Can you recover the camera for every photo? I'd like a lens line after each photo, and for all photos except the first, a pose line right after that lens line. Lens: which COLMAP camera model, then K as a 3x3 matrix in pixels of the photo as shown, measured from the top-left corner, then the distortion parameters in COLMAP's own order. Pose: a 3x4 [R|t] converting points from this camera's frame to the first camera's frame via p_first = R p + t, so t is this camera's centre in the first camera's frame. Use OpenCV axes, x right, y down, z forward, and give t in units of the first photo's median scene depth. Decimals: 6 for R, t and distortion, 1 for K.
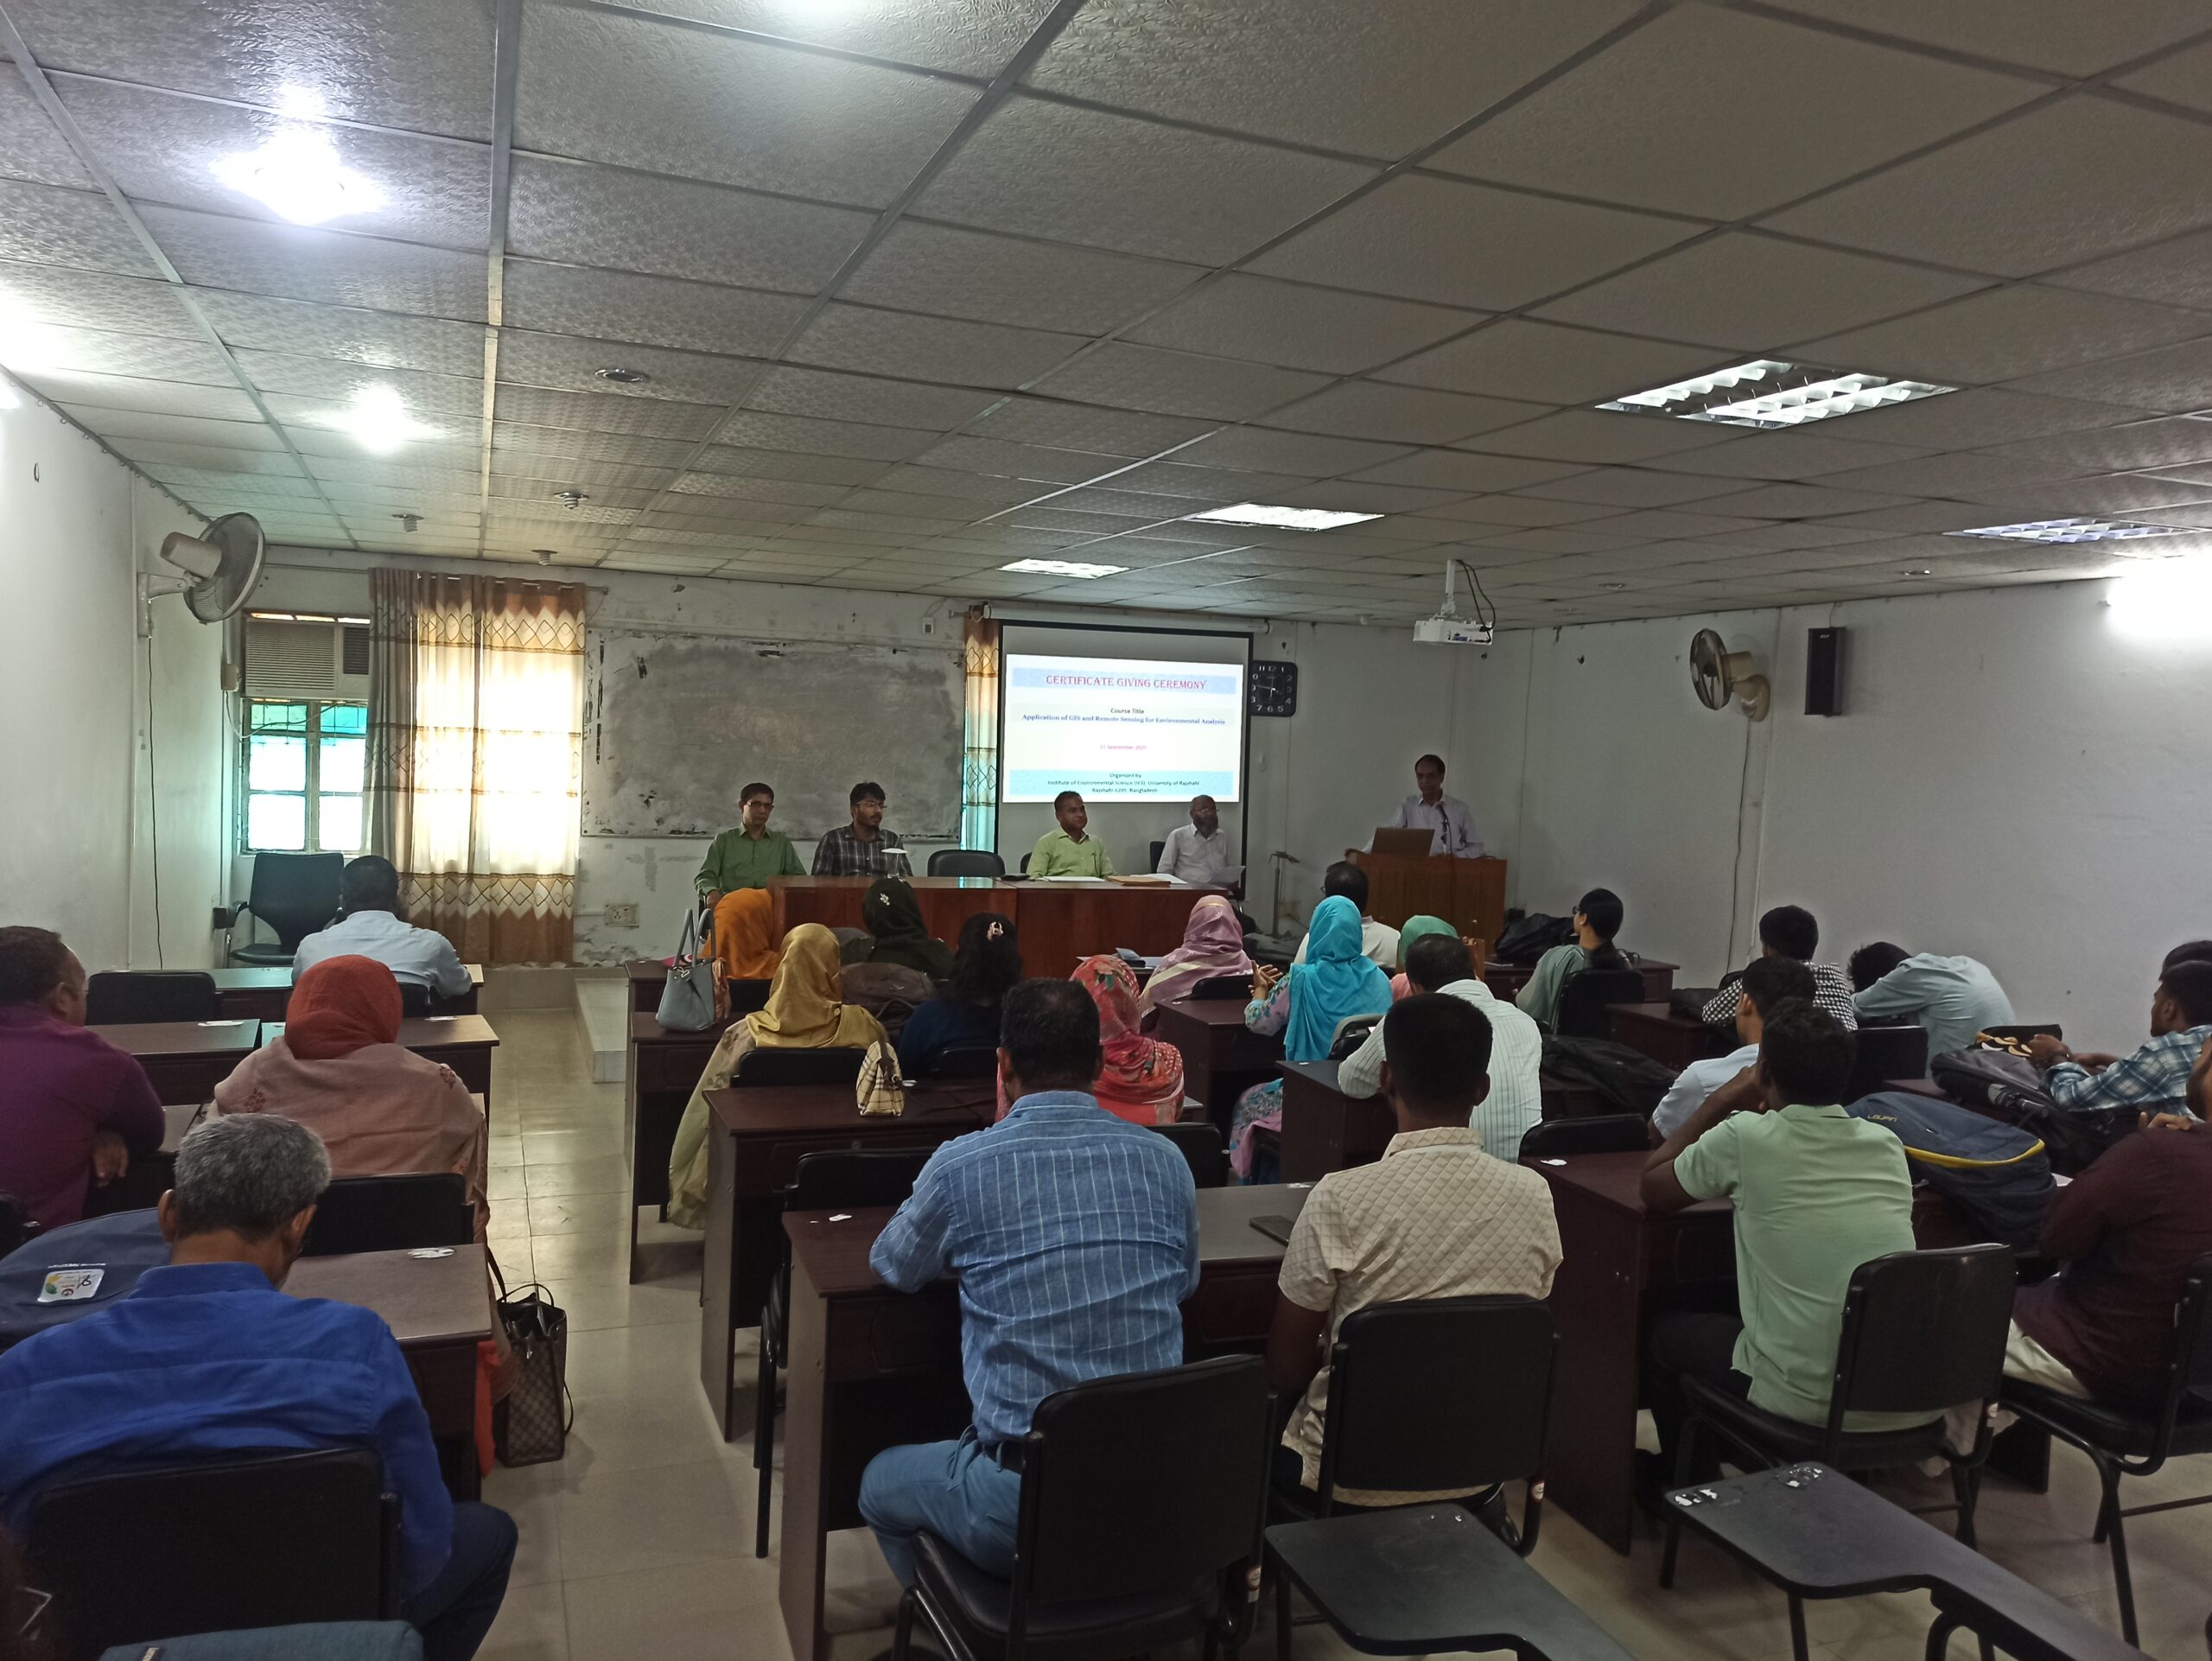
lens RADIAL K [[1629.3, 0, 1107.3], [0, 1629.3, 815.6], [0, 0, 1]] dist [0.060919, -0.049831]
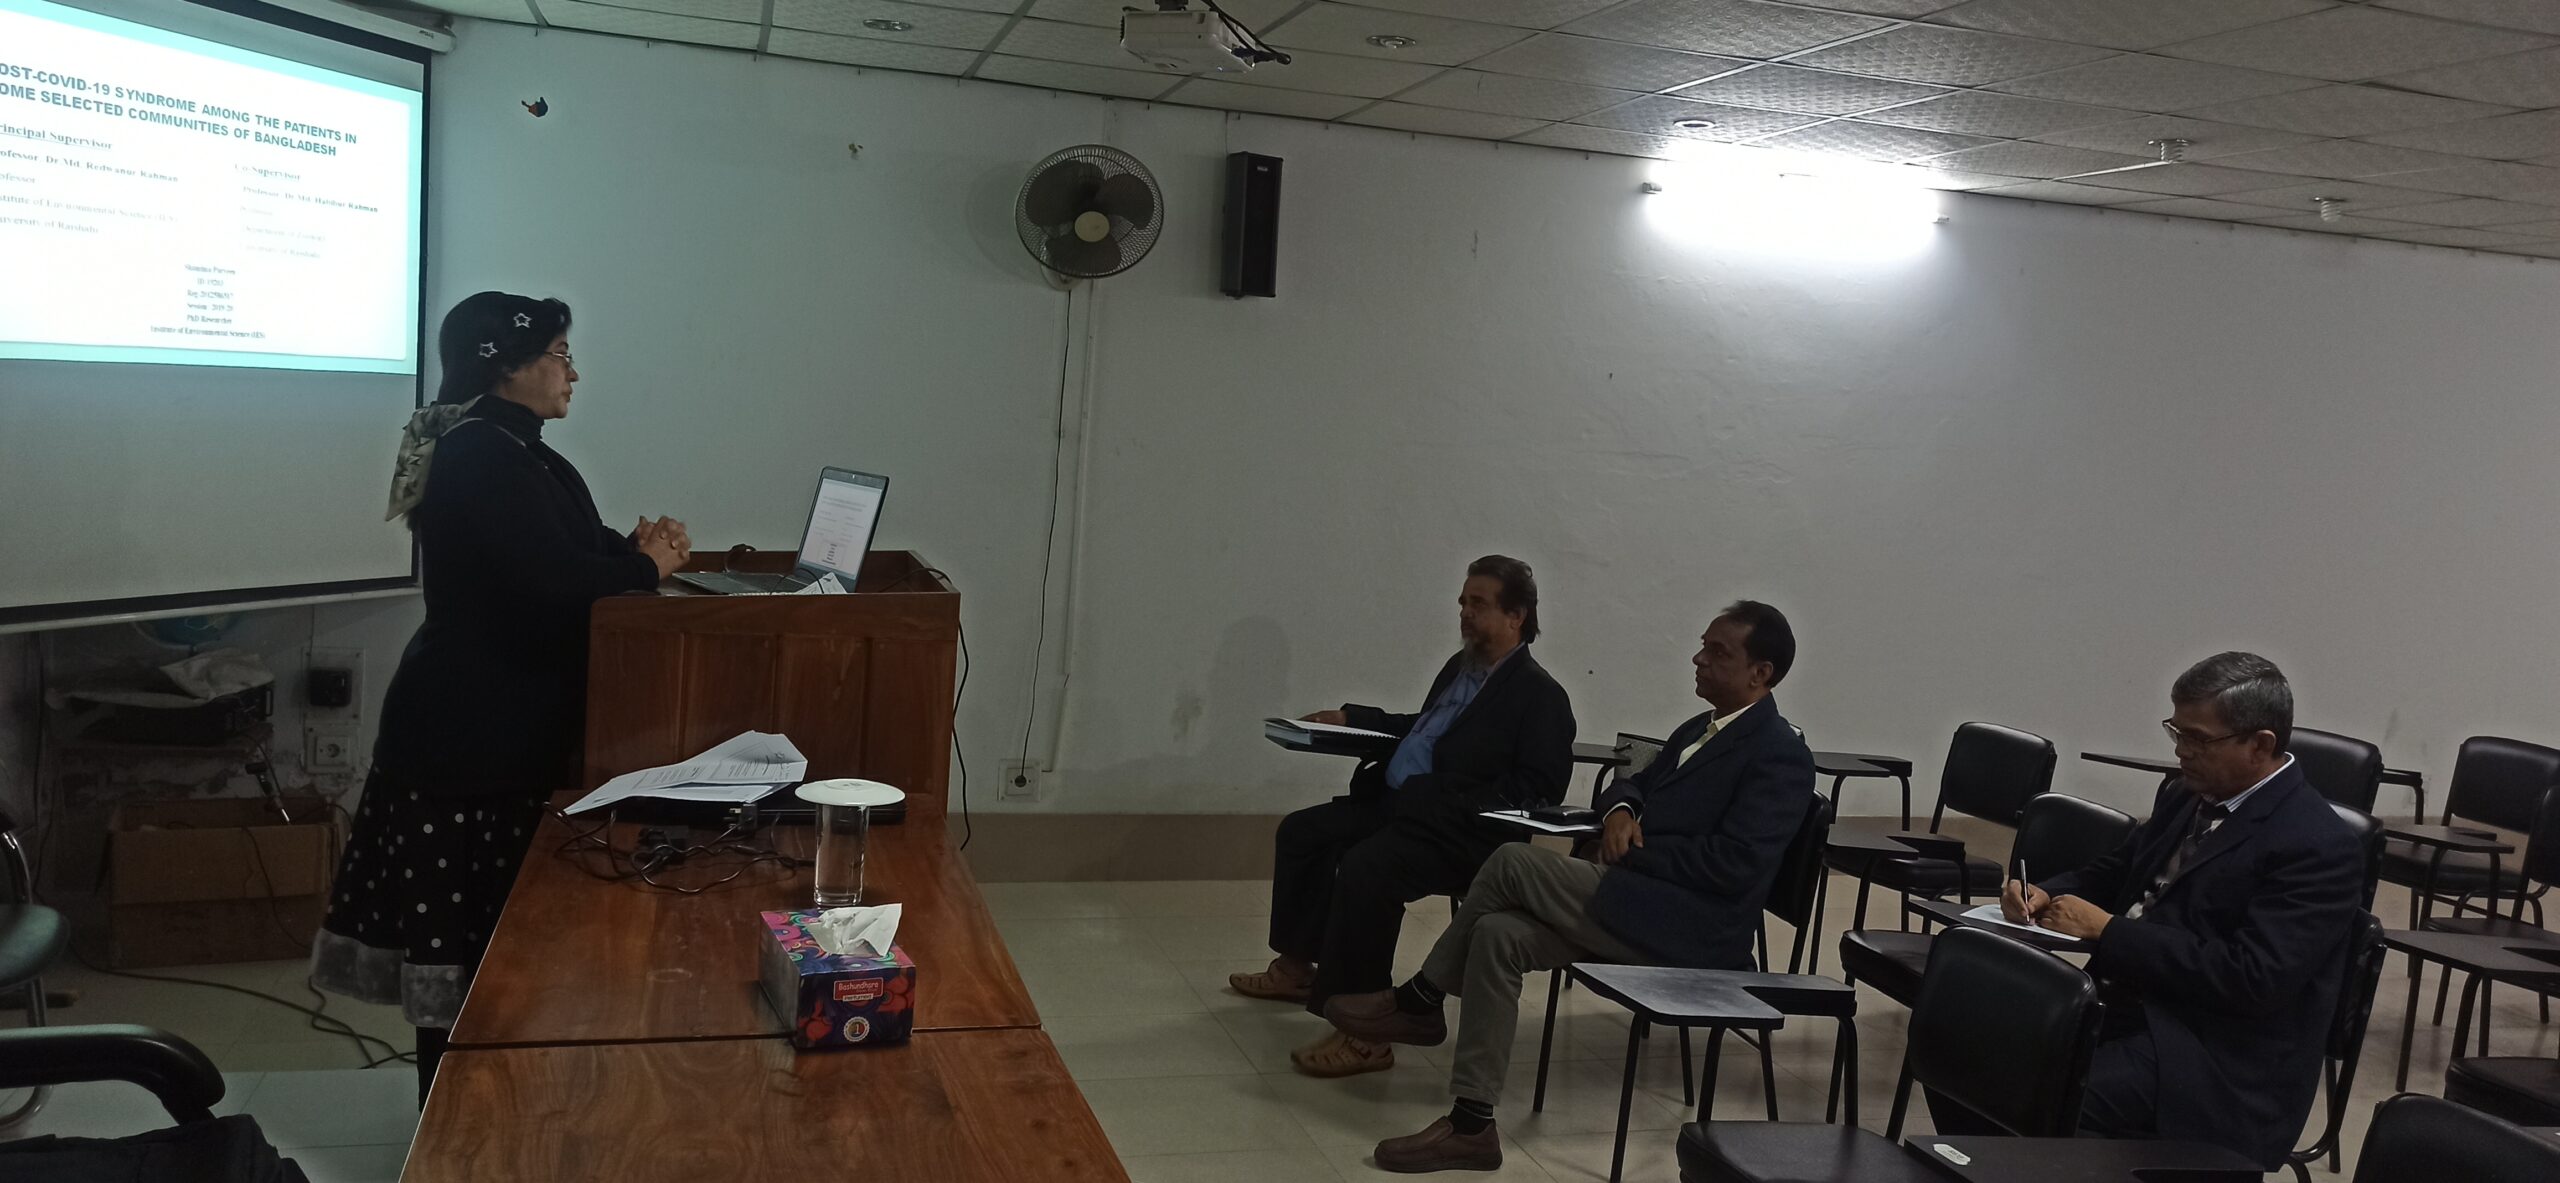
lens RADIAL K [[1880.2, 0, 1284.2], [0, 1880.2, 590.8], [0, 0, 1]] dist [0.062766, -0.052416]
pose [[0.072371, -0.124411, 0.989588, -0.269328], [-0.019975, 0.991810, 0.126151, -0.037694], [-0.997178, -0.028896, 0.069293, 0.870187]]
